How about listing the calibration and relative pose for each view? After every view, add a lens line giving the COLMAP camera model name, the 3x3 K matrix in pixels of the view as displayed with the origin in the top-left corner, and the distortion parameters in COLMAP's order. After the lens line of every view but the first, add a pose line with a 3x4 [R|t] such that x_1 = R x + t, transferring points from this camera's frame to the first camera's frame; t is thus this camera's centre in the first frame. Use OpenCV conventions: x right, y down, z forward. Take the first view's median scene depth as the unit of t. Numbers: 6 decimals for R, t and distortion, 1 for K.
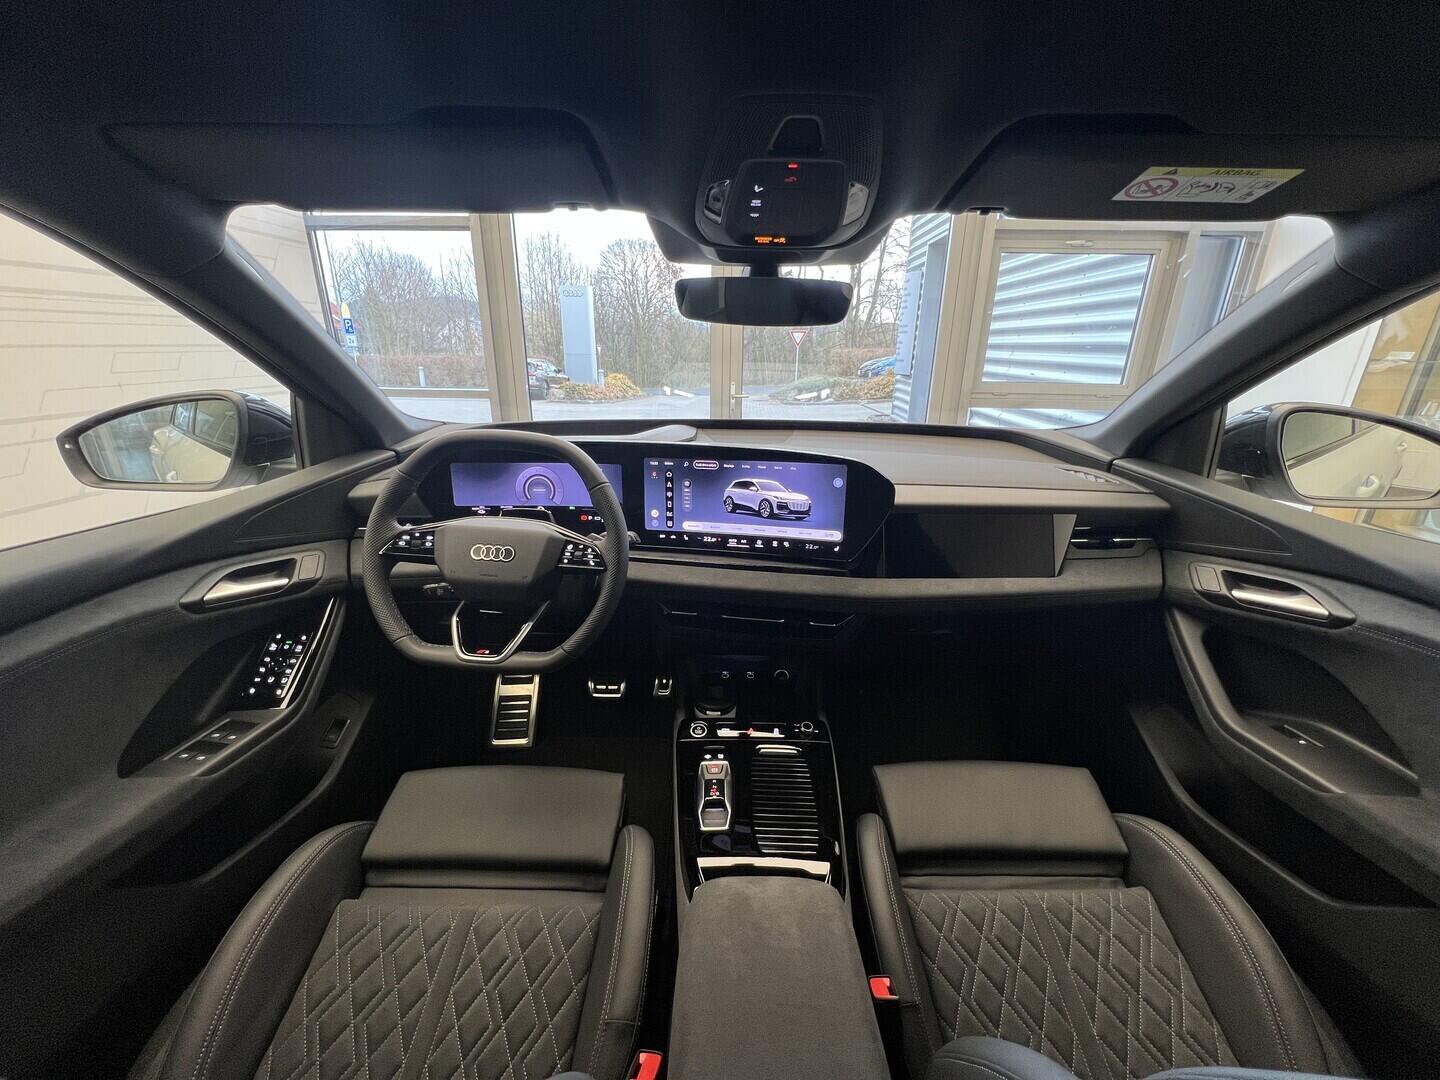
lens RADIAL K [[581.9, 0, 725.1], [0, 581.9, 539.2], [0, 0, 1]] dist [-0.002118, -0.000070]
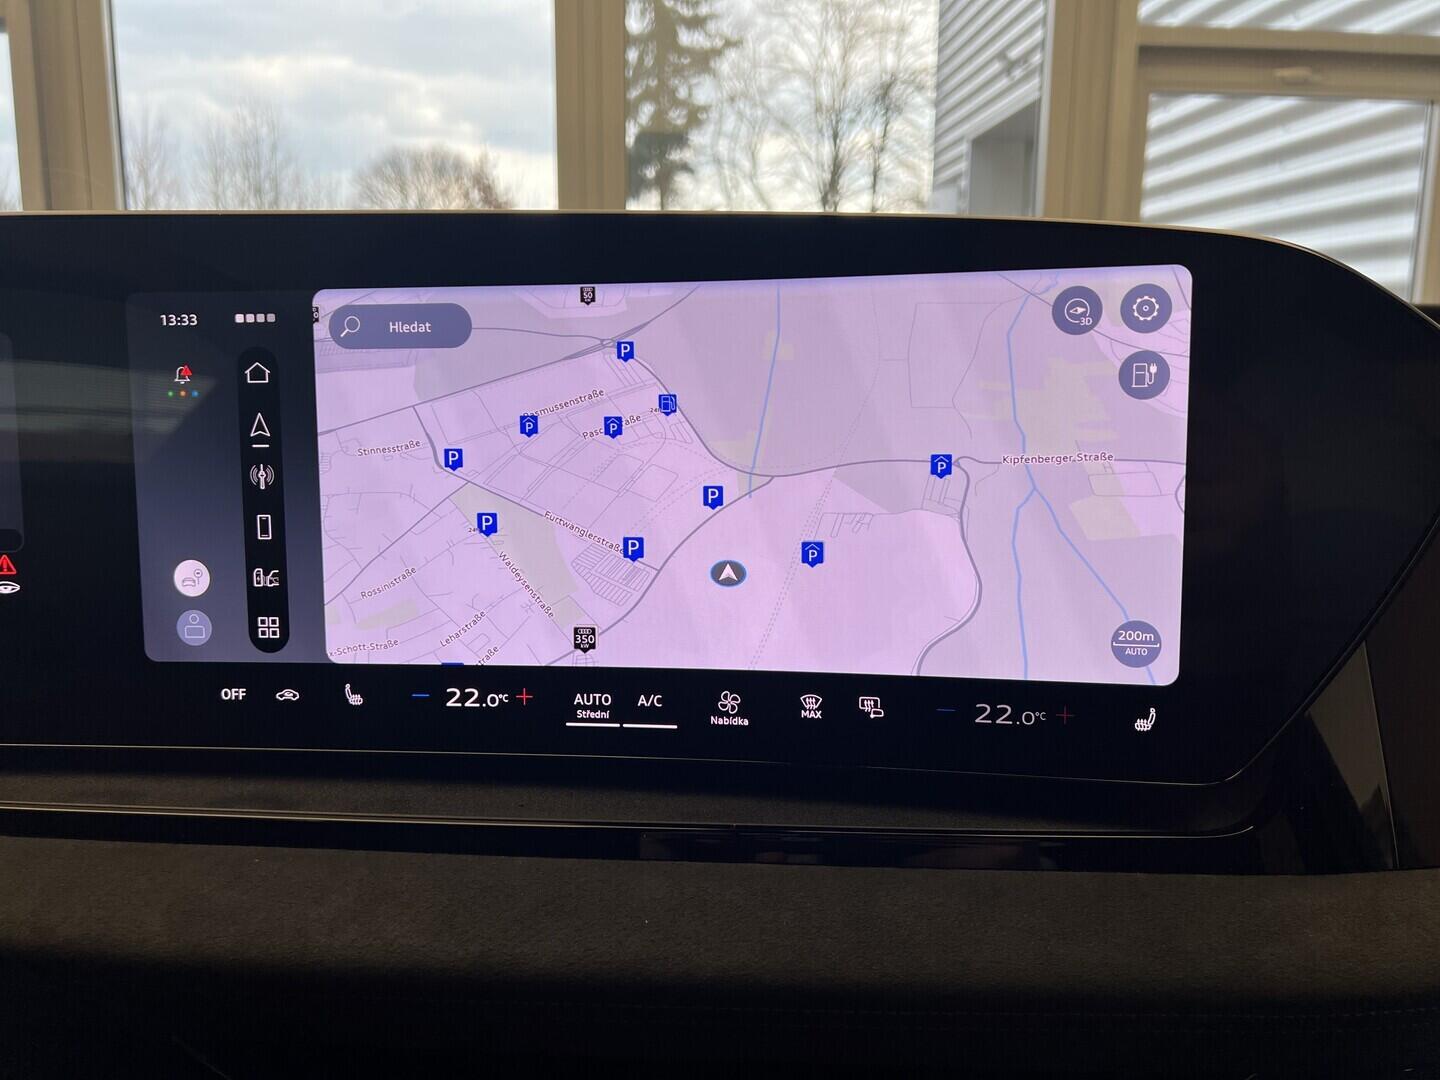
lens RADIAL K [[1098.2, 0, 713.4], [0, 1098.2, 538.3], [0, 0, 1]] dist [0.018835, -0.033516]
pose [[0.994646, -0.026915, 0.099774, 0.018175], [0.041605, 0.988079, -0.148218, 0.005047], [-0.094595, 0.151576, 0.983909, 0.625640]]
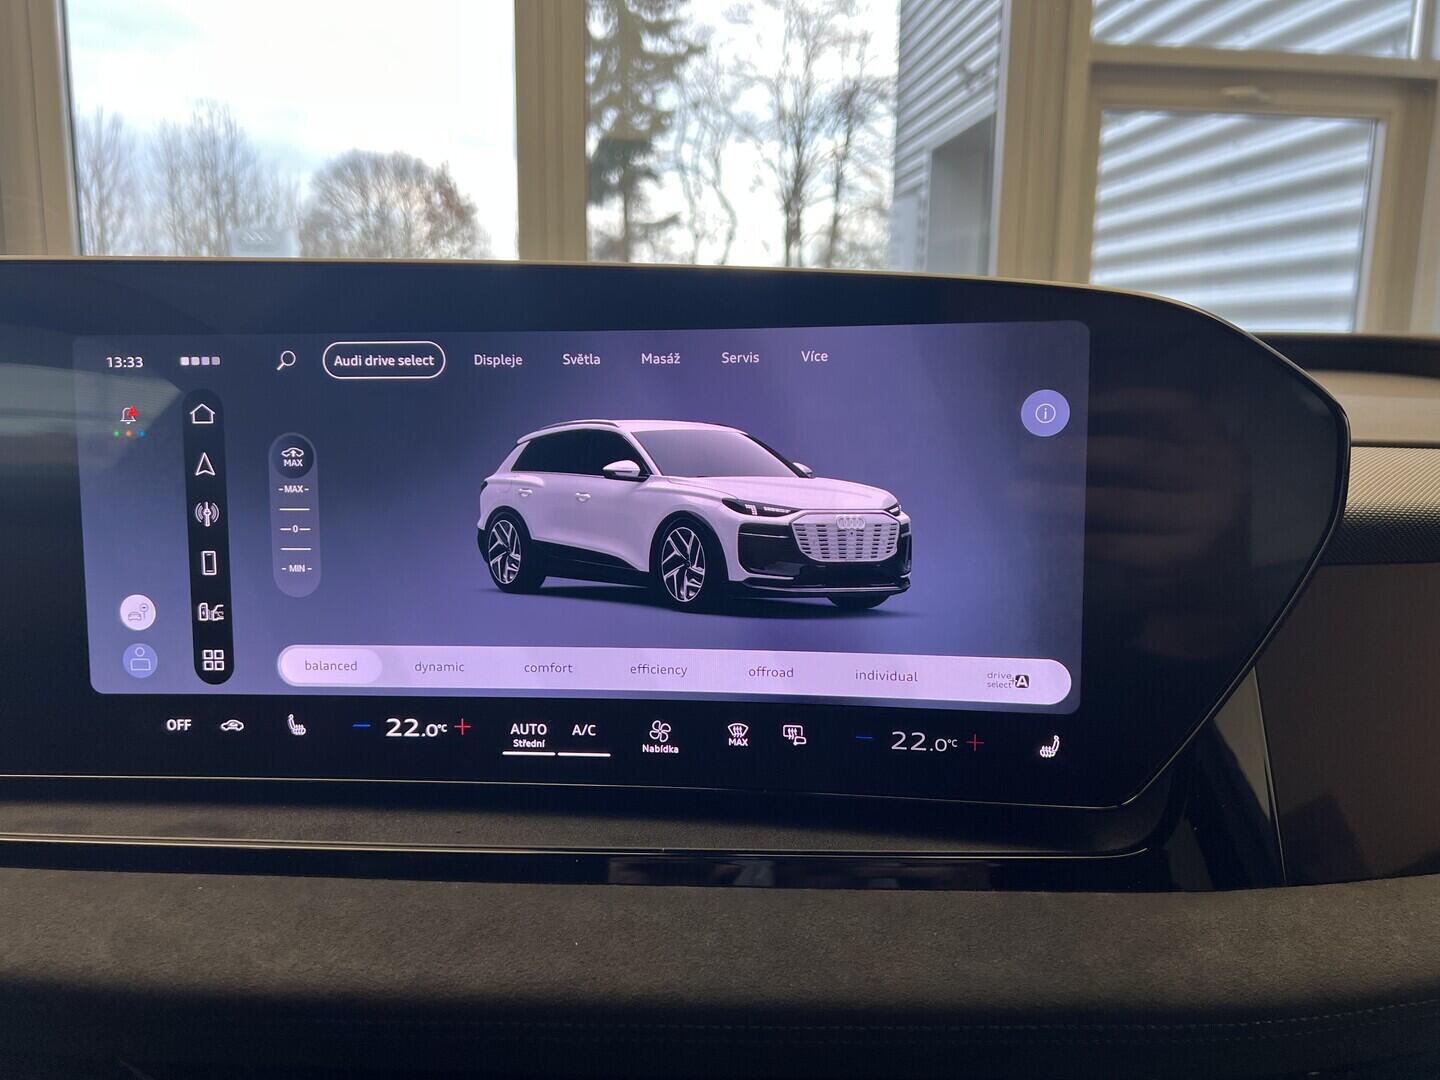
lens RADIAL K [[1098.2, 0, 713.2], [0, 1098.2, 542.5], [0, 0, 1]] dist [0.018835, -0.033516]
pose [[0.990872, -0.027050, 0.132068, 0.028037], [0.046676, 0.987907, -0.147857, -0.002382], [-0.126471, 0.152672, 0.980151, 0.606151]]
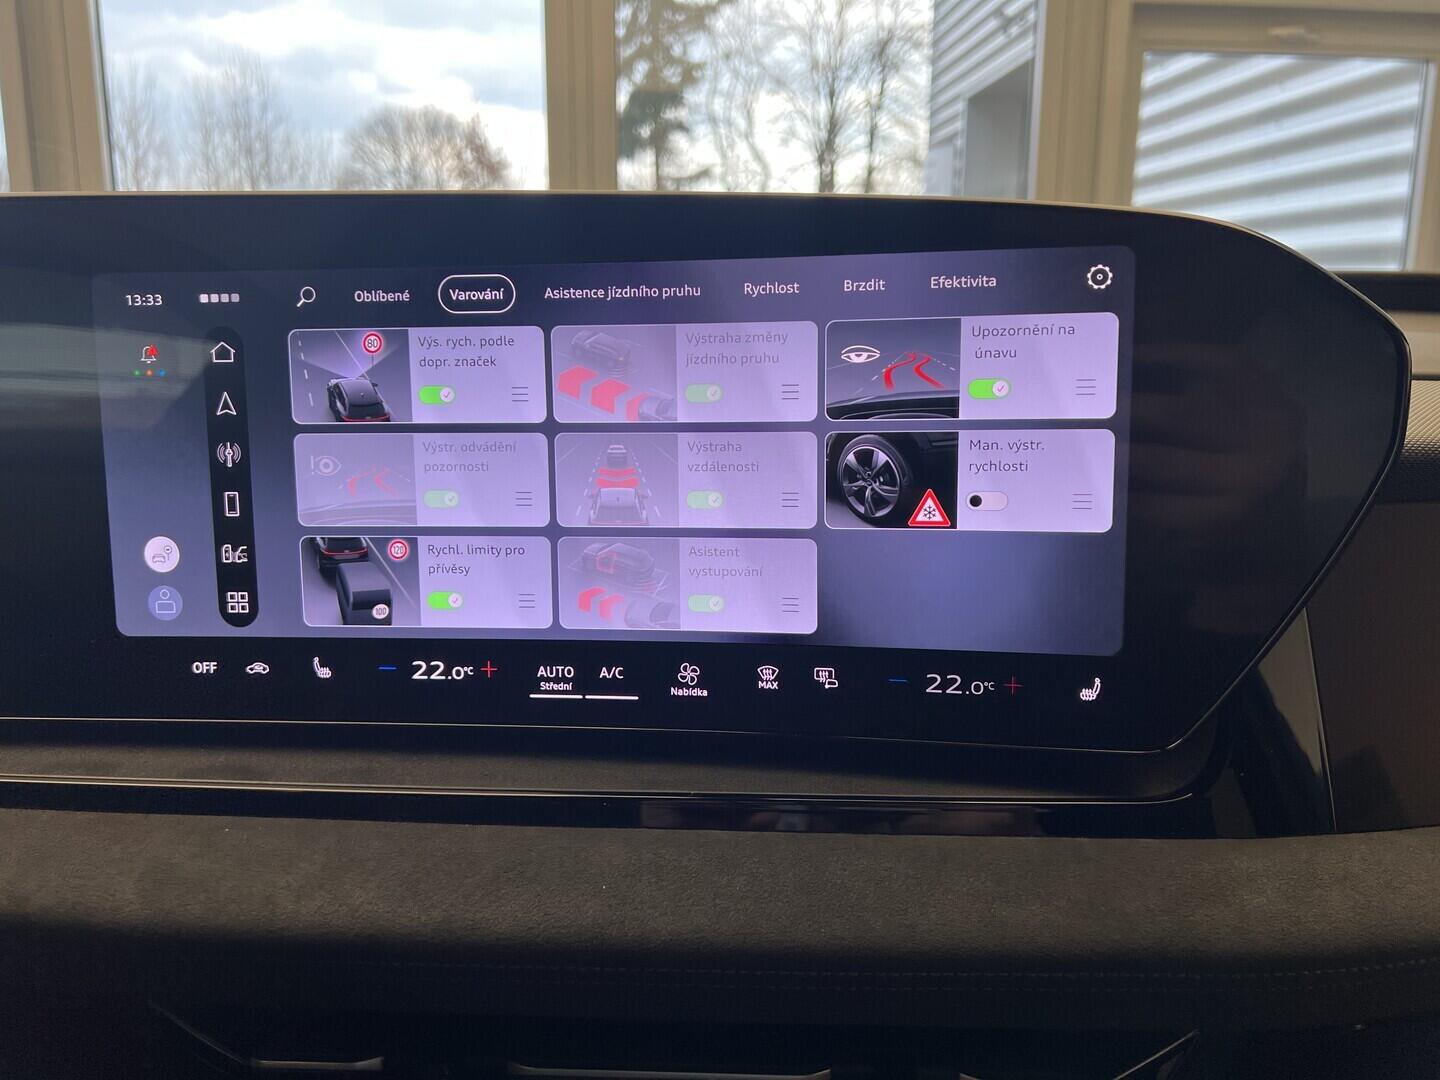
lens RADIAL K [[1098.2, 0, 715.5], [0, 1098.2, 529.7], [0, 0, 1]] dist [0.018835, -0.033516]
pose [[0.994089, -0.033598, 0.103236, 0.030494], [0.046162, 0.991477, -0.121830, 0.002339], [-0.098263, 0.125875, 0.987168, 0.616370]]
